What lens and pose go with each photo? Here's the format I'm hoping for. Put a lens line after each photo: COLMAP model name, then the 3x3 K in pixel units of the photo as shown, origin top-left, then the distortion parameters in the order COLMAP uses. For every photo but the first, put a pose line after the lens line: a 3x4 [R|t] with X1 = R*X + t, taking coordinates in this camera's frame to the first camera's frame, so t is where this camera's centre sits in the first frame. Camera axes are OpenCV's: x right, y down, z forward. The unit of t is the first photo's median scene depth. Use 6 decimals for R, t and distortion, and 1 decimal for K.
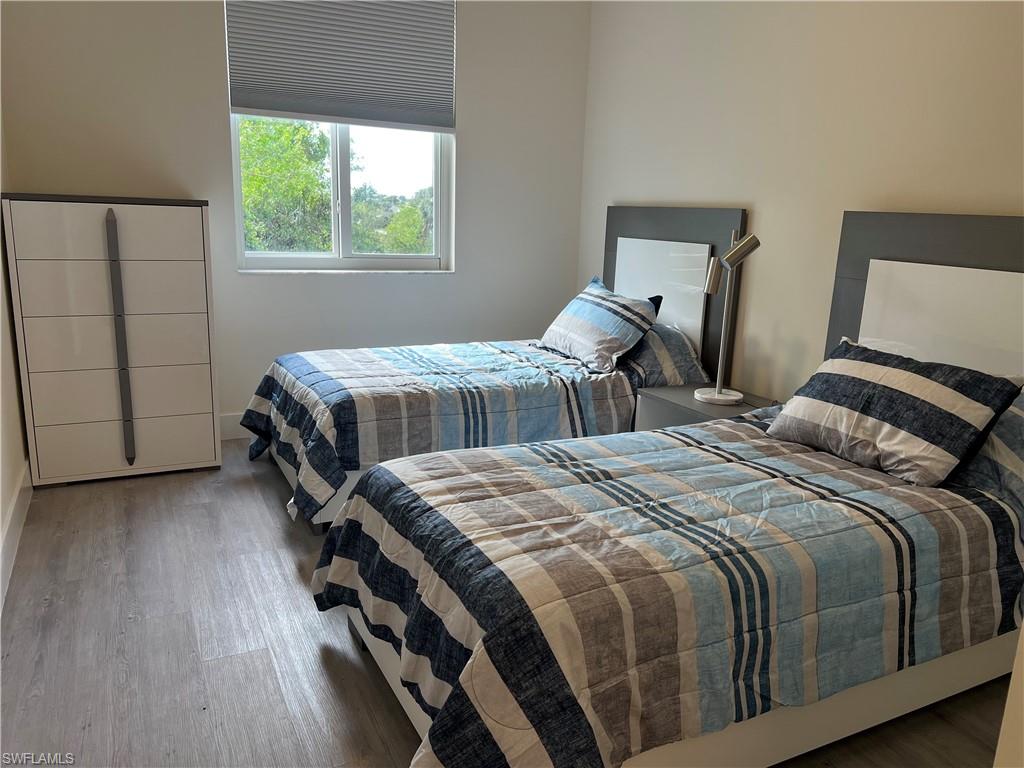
lens RADIAL K [[777.1, 0, 512.0], [0, 777.1, 384.0], [0, 0, 1]] dist [-0.004055, -0.001248]
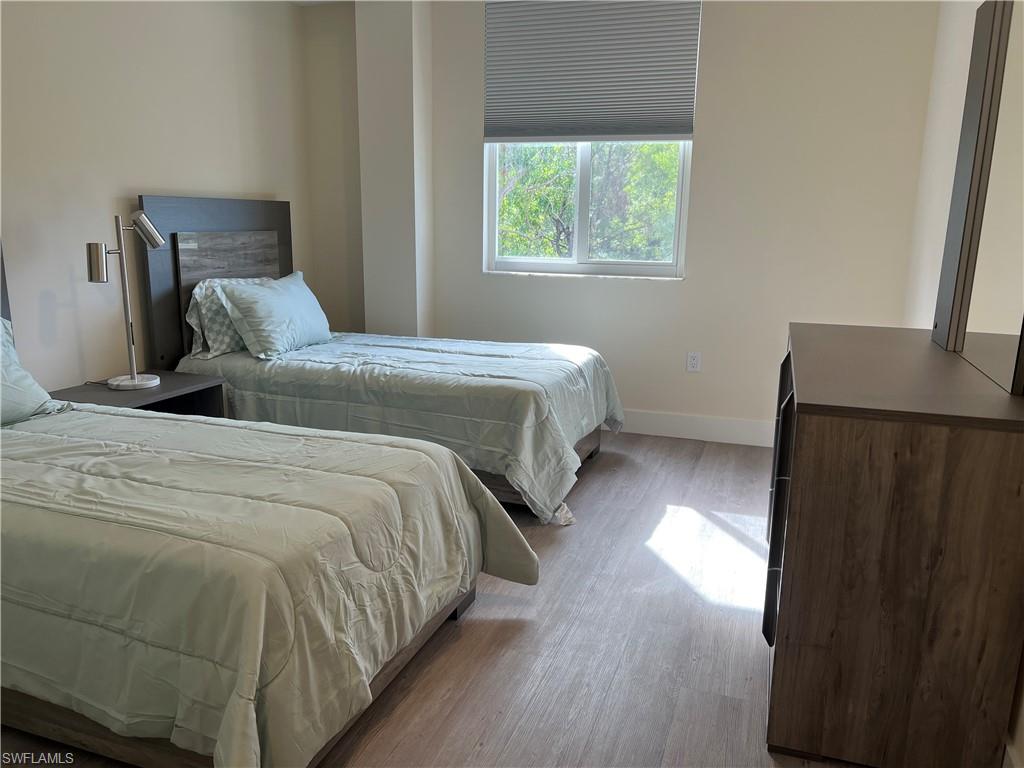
lens RADIAL K [[777.1, 0, 512.0], [0, 777.1, 384.0], [0, 0, 1]] dist [-0.004055, -0.001248]
pose [[0.690160, 0.122057, -0.713289, 0.525167], [-0.138220, 0.989760, 0.035627, -0.019339], [0.710334, 0.074002, 0.699964, 0.174062]]
